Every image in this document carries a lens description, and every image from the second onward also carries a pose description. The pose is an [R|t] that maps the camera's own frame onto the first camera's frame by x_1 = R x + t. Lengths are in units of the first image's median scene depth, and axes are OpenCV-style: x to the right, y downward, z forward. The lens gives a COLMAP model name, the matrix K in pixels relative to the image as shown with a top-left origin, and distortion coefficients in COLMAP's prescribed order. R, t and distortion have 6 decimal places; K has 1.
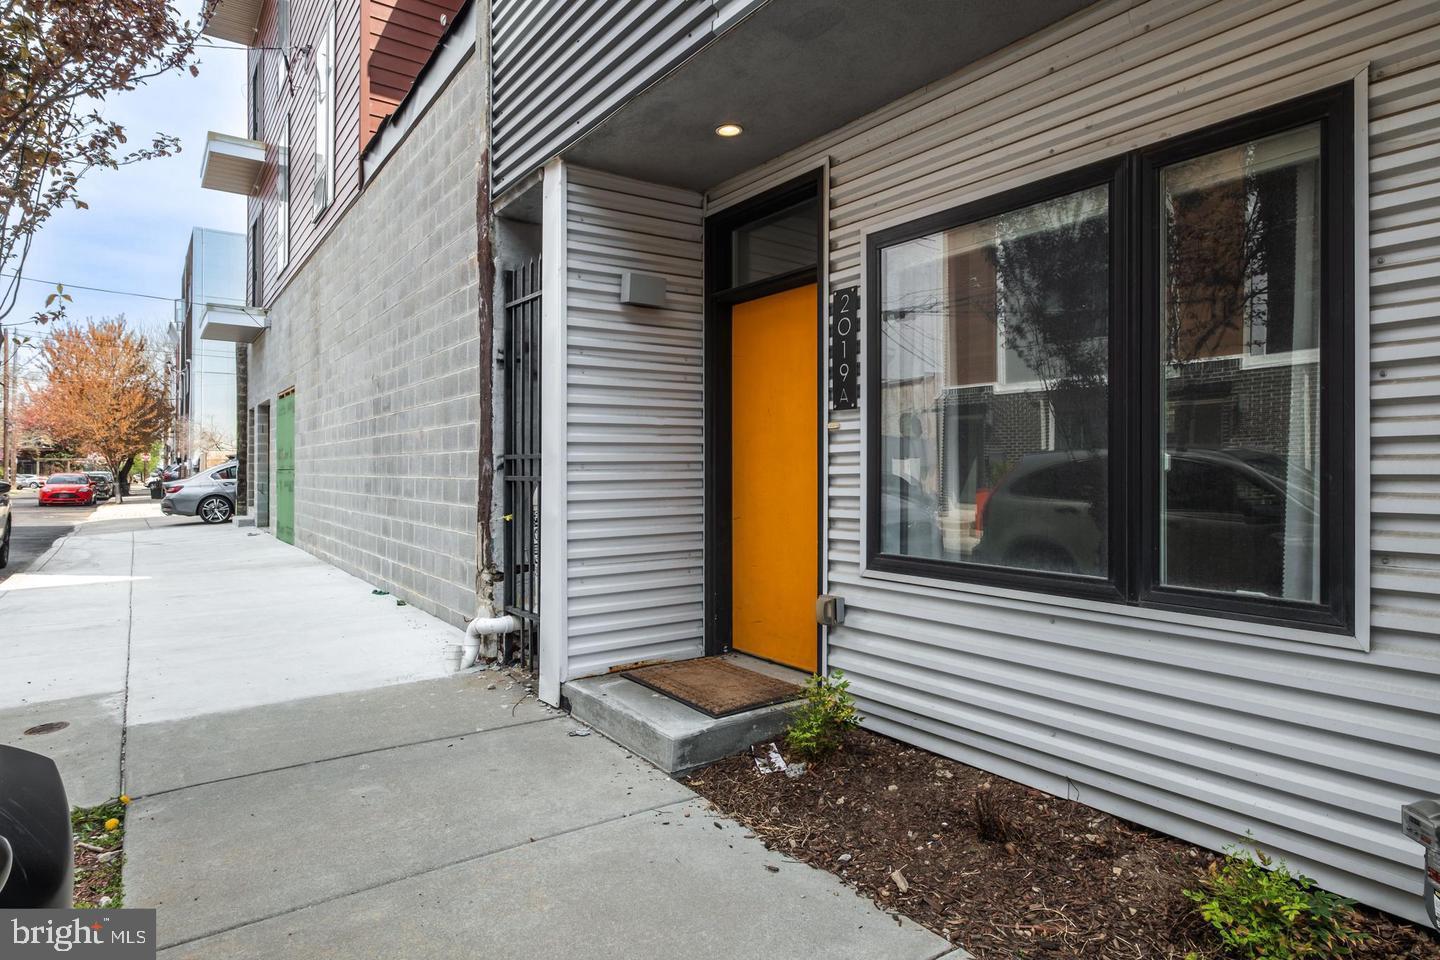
lens RADIAL K [[752.8, 0, 720.0], [0, 752.8, 480.0], [0, 0, 1]] dist [-0.000307, 0.000845]
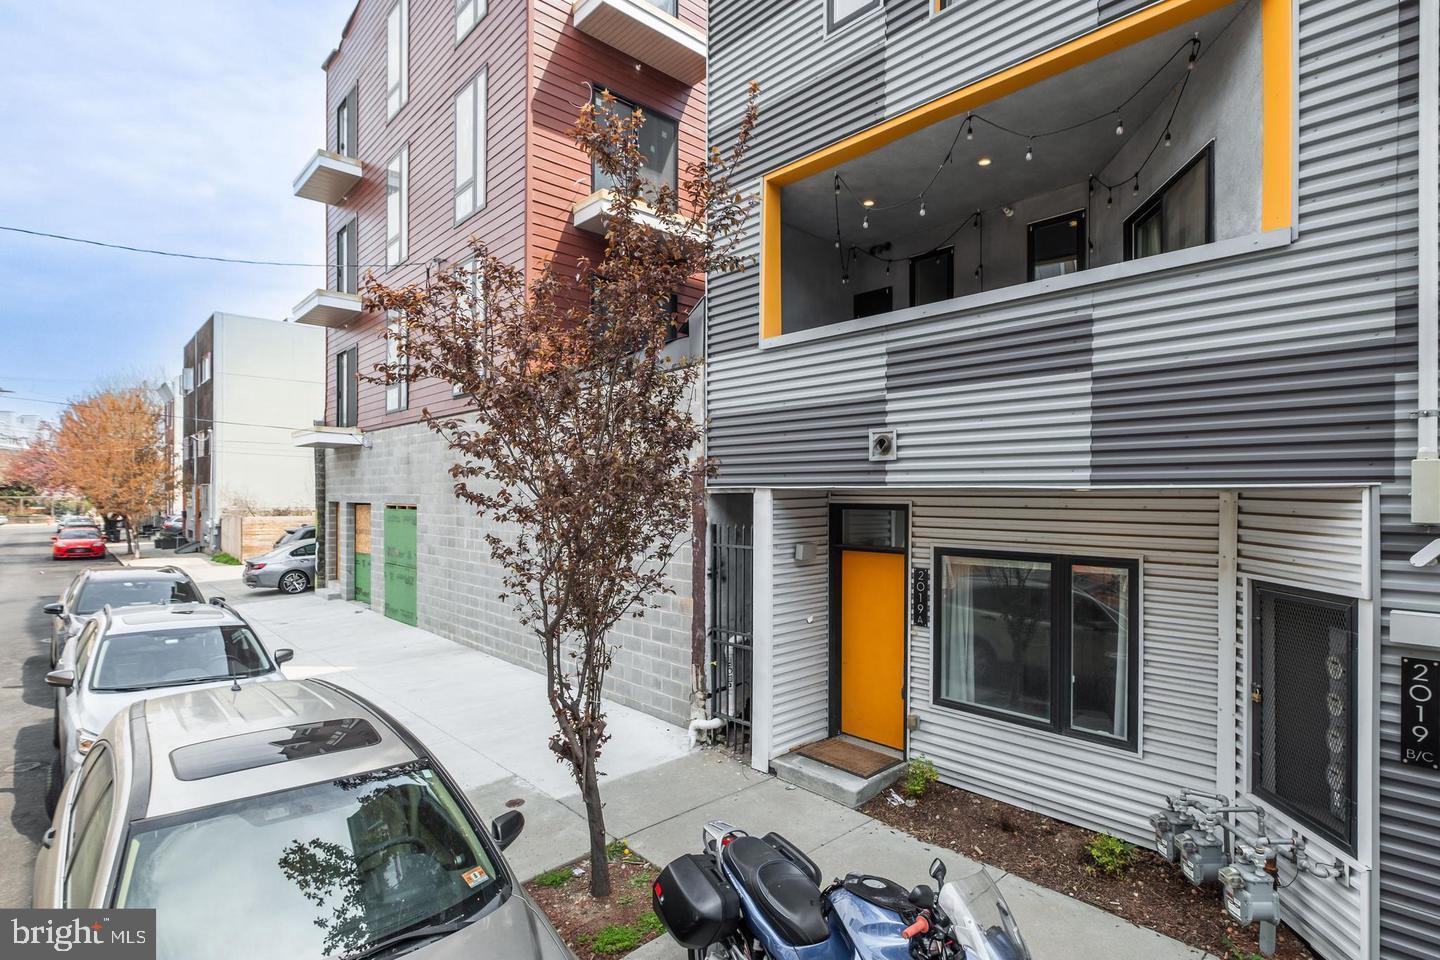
lens RADIAL K [[699.2, 0, 718.6], [0, 699.2, 492.2], [0, 0, 1]] dist [-0.002573, -0.001715]
pose [[0.989338, -0.002078, 0.145621, -0.658804], [0.000189, 0.999916, 0.012986, -0.482851], [-0.145635, -0.012820, 0.989255, -0.813409]]
